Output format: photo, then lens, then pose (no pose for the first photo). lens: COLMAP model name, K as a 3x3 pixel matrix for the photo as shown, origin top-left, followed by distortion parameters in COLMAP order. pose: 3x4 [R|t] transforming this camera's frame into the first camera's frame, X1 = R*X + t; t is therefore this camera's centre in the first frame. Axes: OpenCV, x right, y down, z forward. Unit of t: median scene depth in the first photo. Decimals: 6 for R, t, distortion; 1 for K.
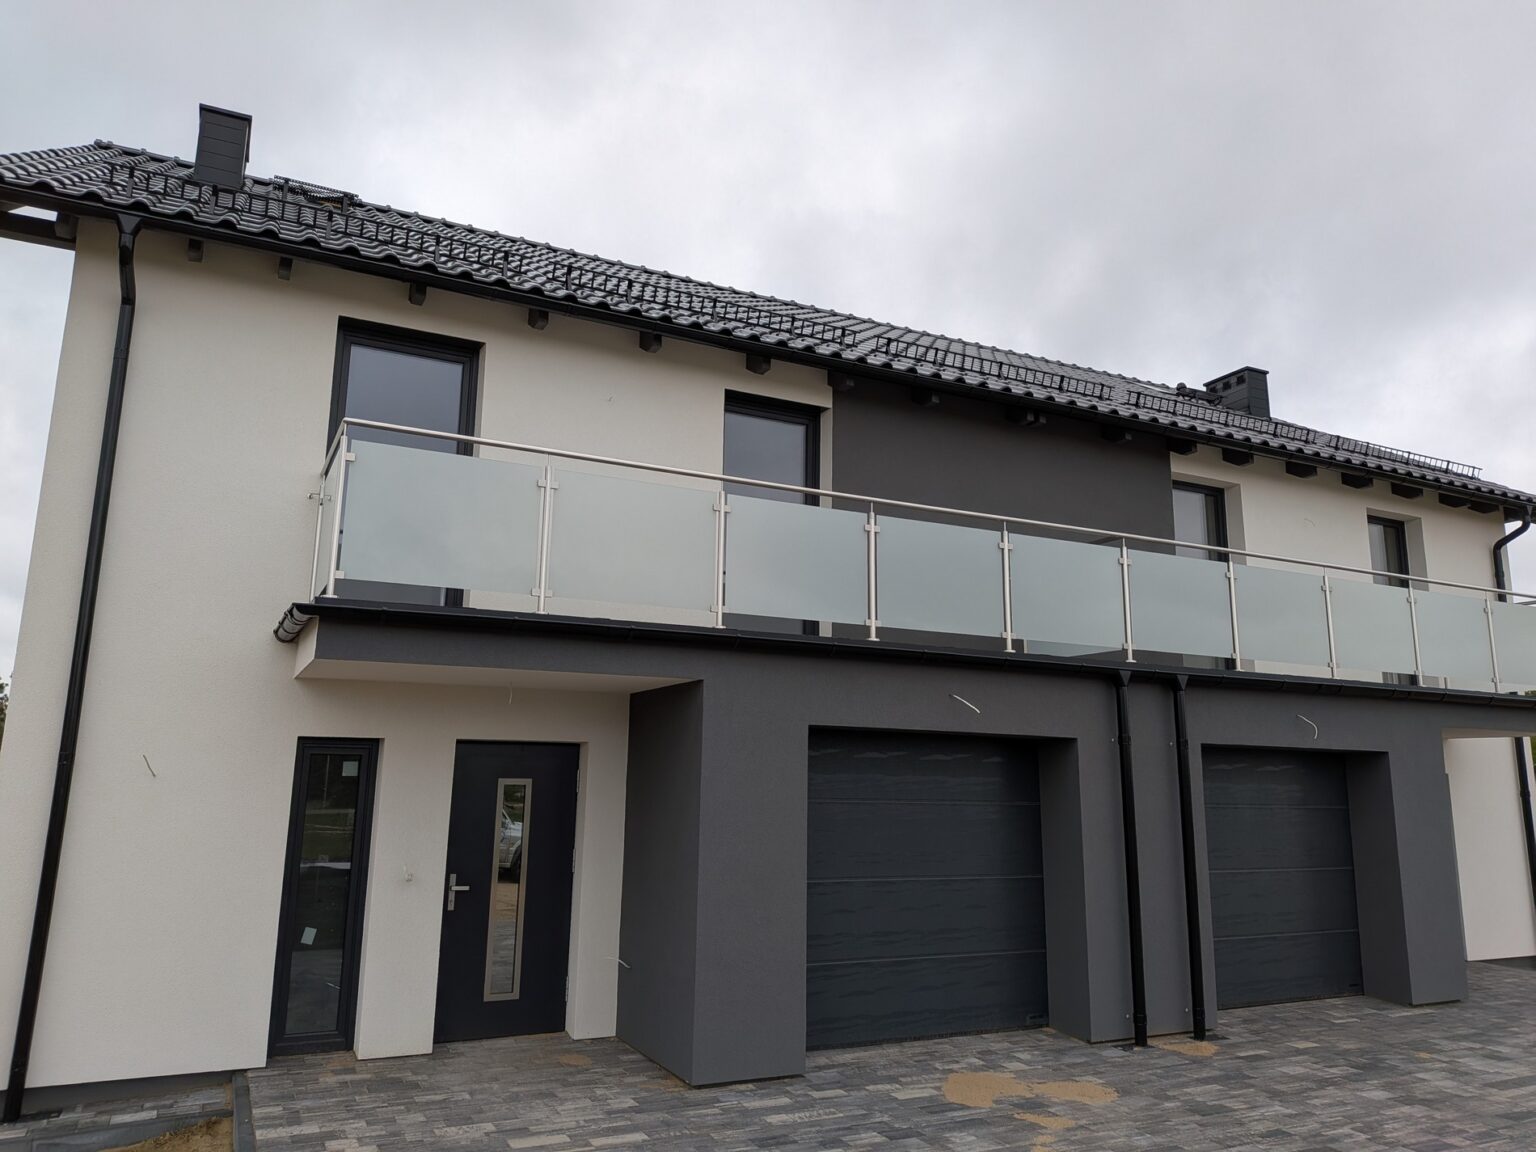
lens RADIAL K [[1125.7, 0, 770.6], [0, 1125.7, 547.0], [0, 0, 1]] dist [0.004786, -0.005817]
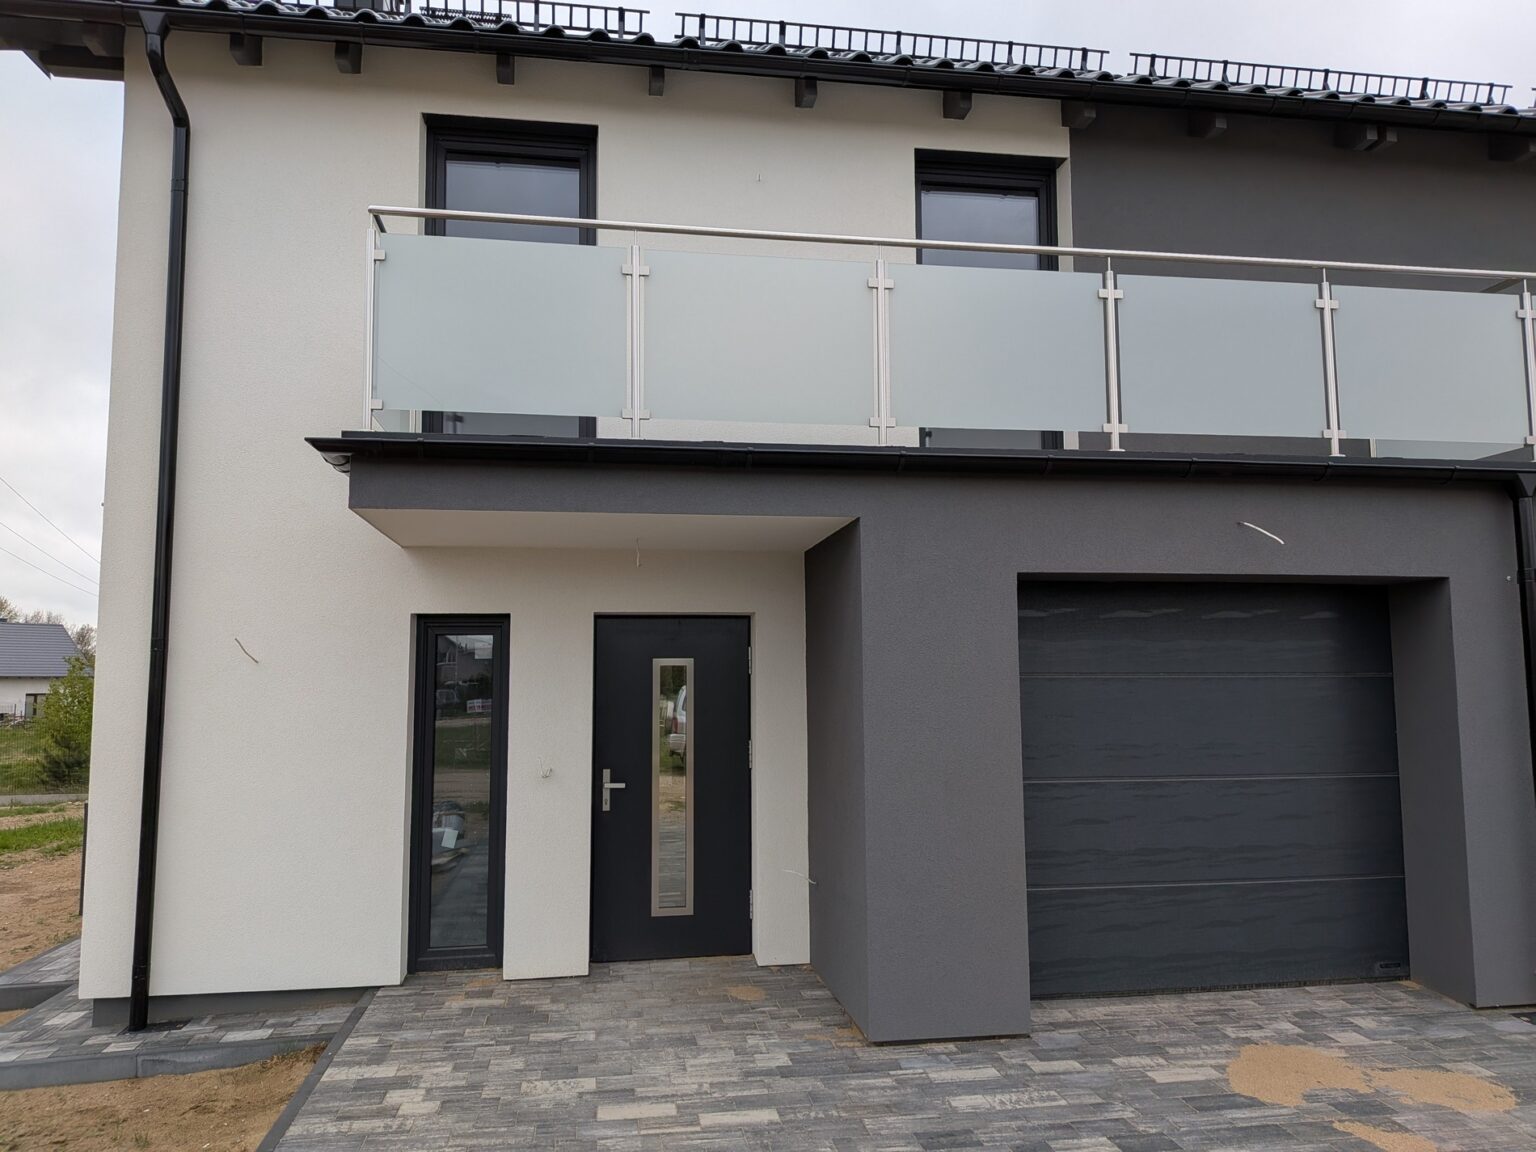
lens RADIAL K [[1118.3, 0, 764.8], [0, 1118.3, 592.2], [0, 0, 1]] dist [0.064366, -0.099976]
pose [[0.952395, -0.047015, -0.301220, 0.098101], [0.084326, 0.990114, 0.112082, 0.078563], [0.292973, -0.132148, 0.946945, 0.272651]]
